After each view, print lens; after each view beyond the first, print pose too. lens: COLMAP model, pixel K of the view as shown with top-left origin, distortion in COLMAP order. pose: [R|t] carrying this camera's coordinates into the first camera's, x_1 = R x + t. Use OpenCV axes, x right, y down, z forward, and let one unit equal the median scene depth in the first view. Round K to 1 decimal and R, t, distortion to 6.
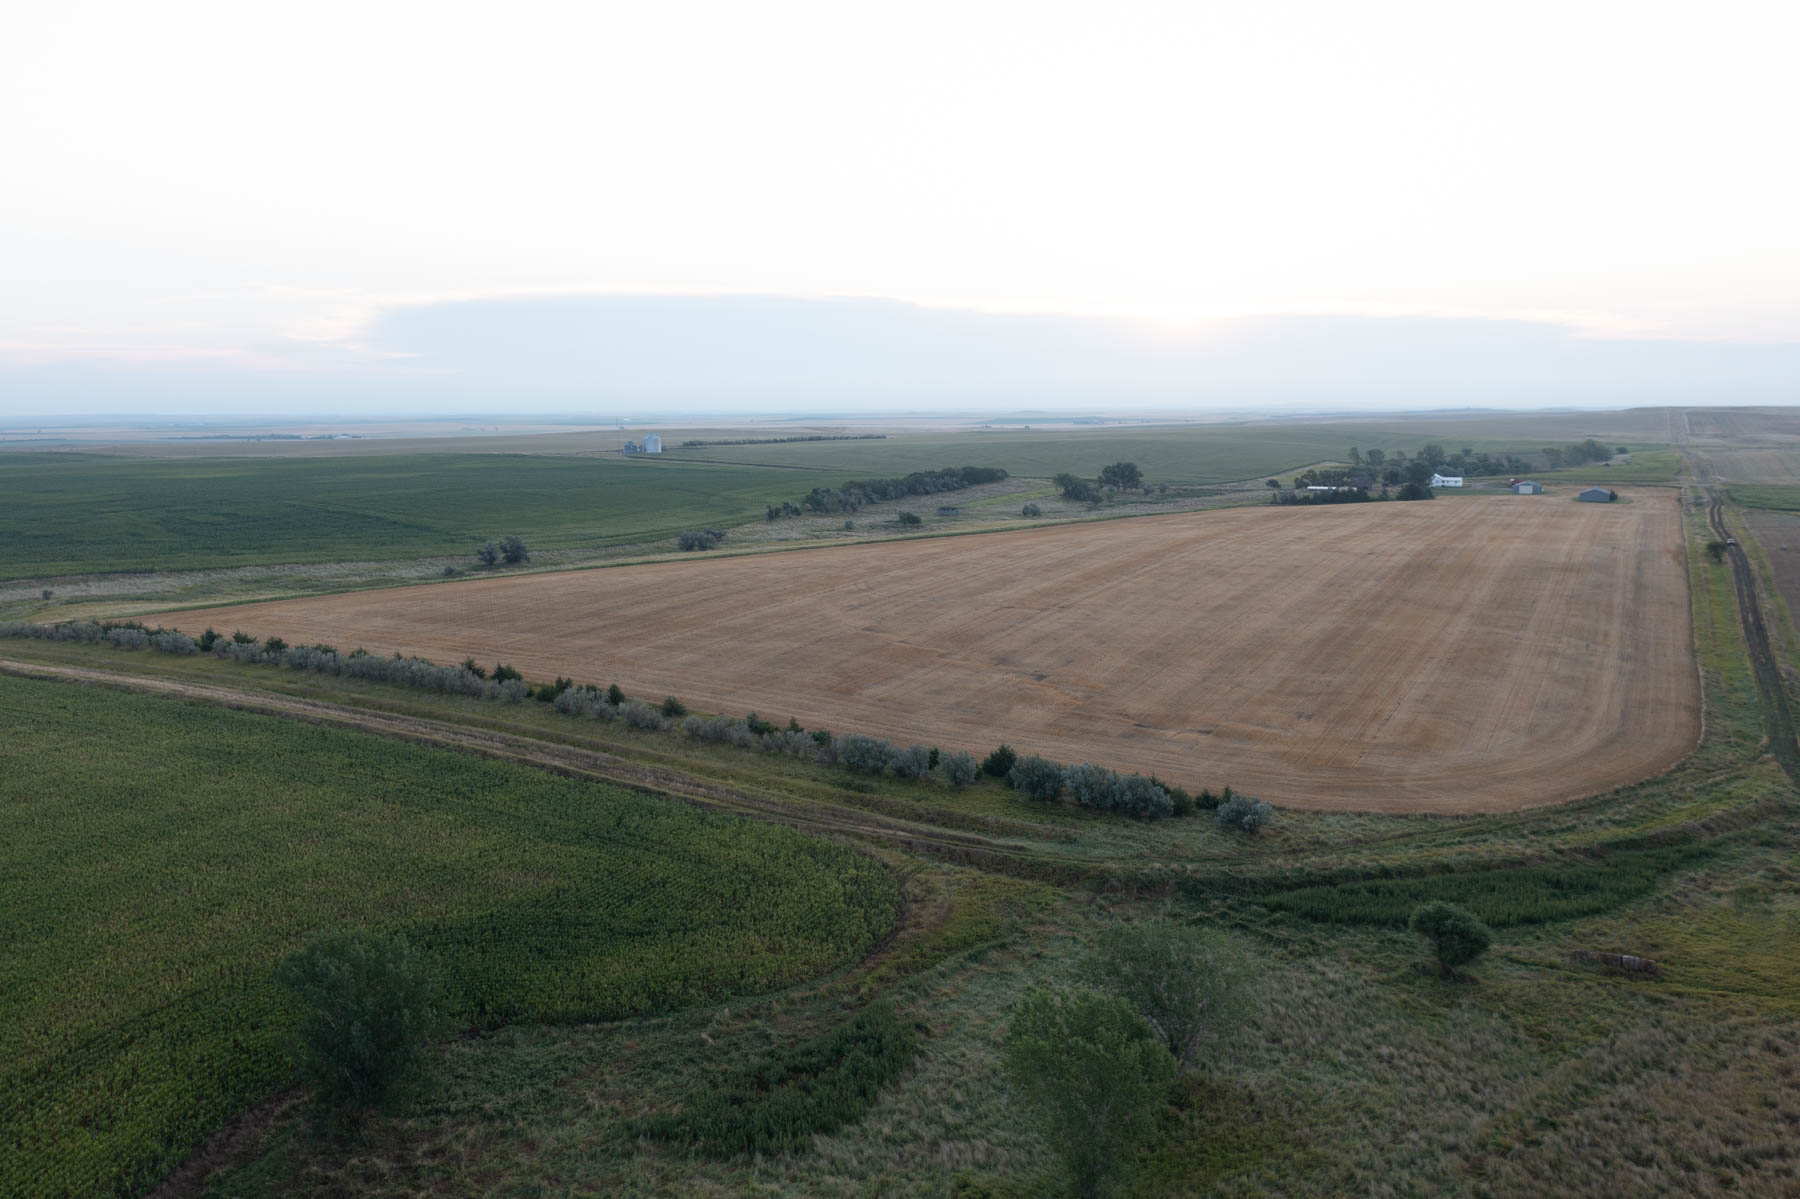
lens RADIAL K [[1441.7, 0, 900.0], [0, 1441.7, 599.5], [0, 0, 1]] dist [-0.004174, -0.002194]
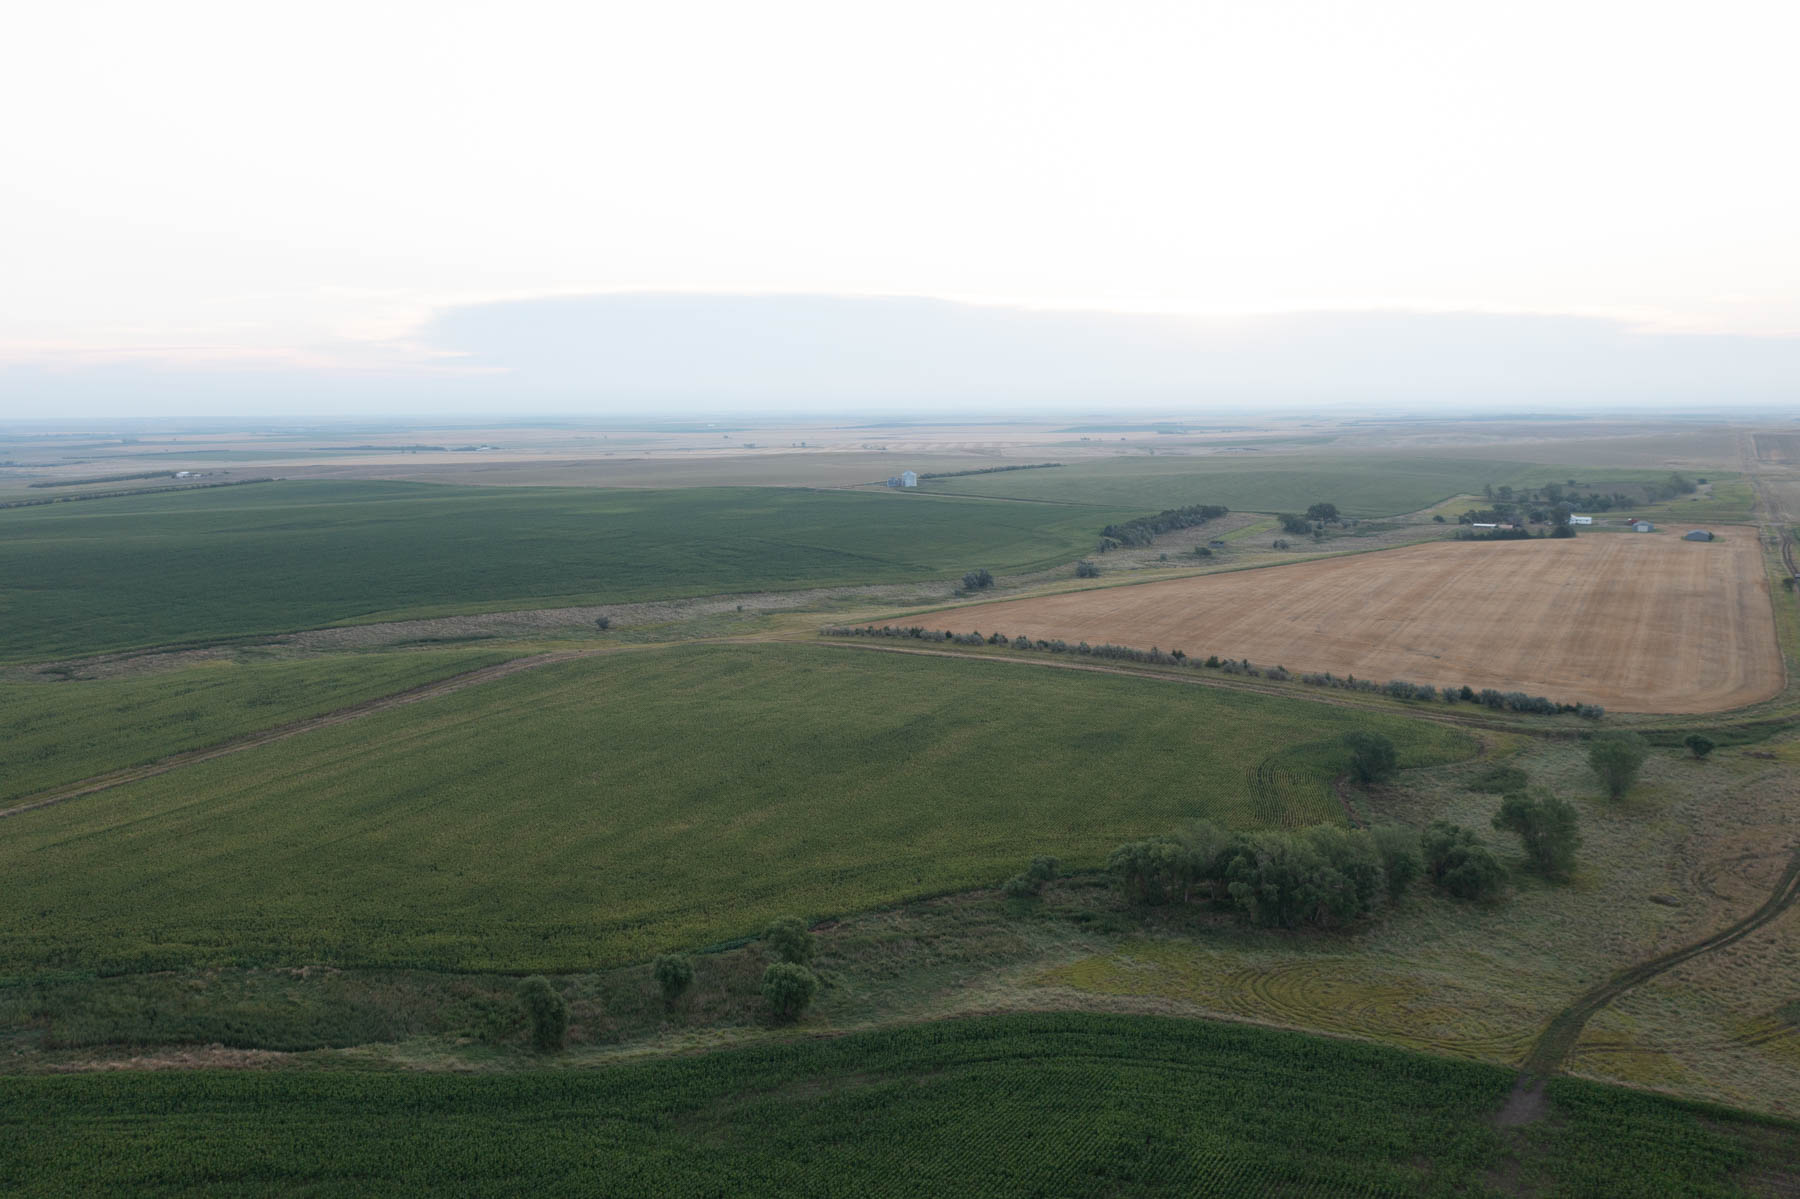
lens RADIAL K [[1431.4, 0, 900.0], [0, 1431.4, 599.5], [0, 0, 1]] dist [-0.013436, 0.000857]
pose [[0.999347, 0.002621, -0.036040, -0.363668], [-0.002582, 0.999996, 0.001105, -0.015342], [0.036042, -0.001011, 0.999350, -0.618127]]
